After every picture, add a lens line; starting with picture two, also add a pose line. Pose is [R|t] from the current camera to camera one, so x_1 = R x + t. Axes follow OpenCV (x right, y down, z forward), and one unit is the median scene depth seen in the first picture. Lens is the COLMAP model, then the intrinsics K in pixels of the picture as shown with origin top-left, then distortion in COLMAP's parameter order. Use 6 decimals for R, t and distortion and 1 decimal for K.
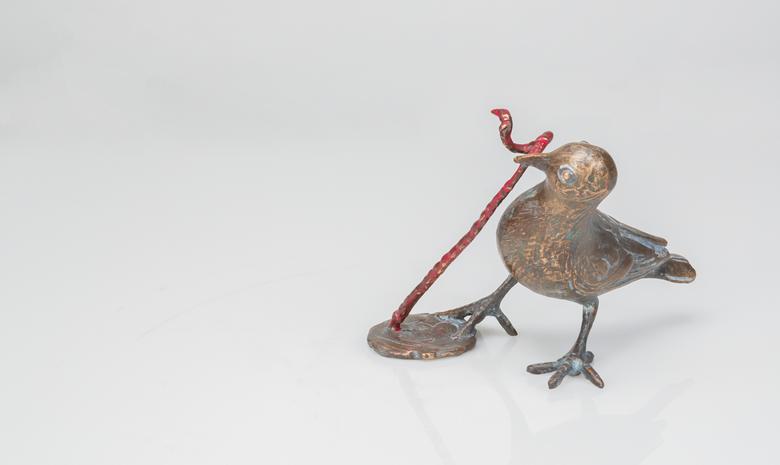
lens RADIAL K [[1908.8, 0, 390.0], [0, 1908.8, 232.5], [0, 0, 1]] dist [-0.072140, -0.002122]
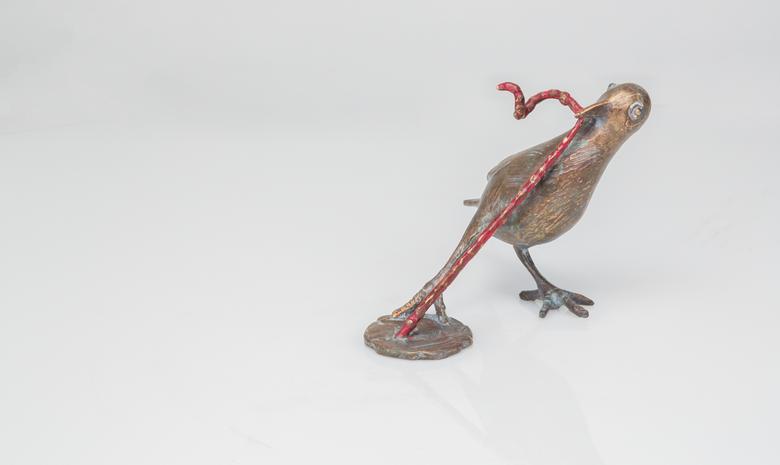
lens RADIAL K [[1908.8, 0, 390.0], [0, 1908.8, 232.5], [0, 0, 1]] dist [-0.072140, -0.002122]
pose [[0.382116, -0.258914, 0.887103, -0.932739], [0.281629, 0.946912, 0.155059, -0.169100], [-0.880155, 0.190583, 0.434748, 0.613297]]
